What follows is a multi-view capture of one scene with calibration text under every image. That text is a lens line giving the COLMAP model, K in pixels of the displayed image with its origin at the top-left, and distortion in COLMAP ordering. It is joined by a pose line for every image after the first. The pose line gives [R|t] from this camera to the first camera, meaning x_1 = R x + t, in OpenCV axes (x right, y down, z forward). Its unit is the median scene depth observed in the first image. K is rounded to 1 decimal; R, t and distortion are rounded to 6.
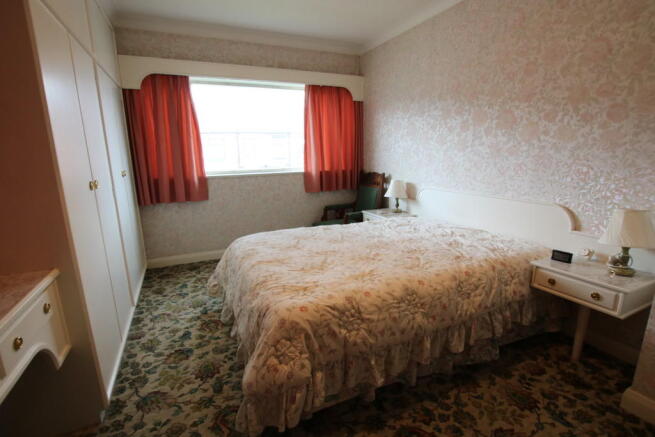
lens RADIAL K [[315.2, 0, 328.0], [0, 315.2, 221.2], [0, 0, 1]] dist [-0.027860, 0.000821]
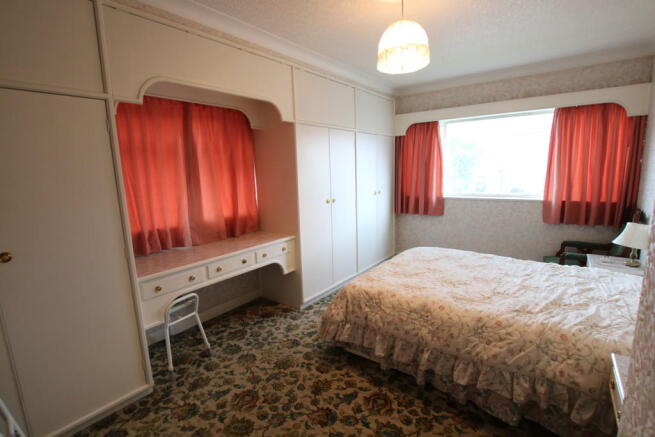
lens RADIAL K [[315.2, 0, 330.3], [0, 315.2, 218.7], [0, 0, 1]] dist [-0.027860, 0.000821]
pose [[0.478727, 0.141084, -0.866554, 0.641922], [-0.166857, 0.983636, 0.067965, -0.089024], [0.861962, 0.112054, 0.494434, 0.002088]]
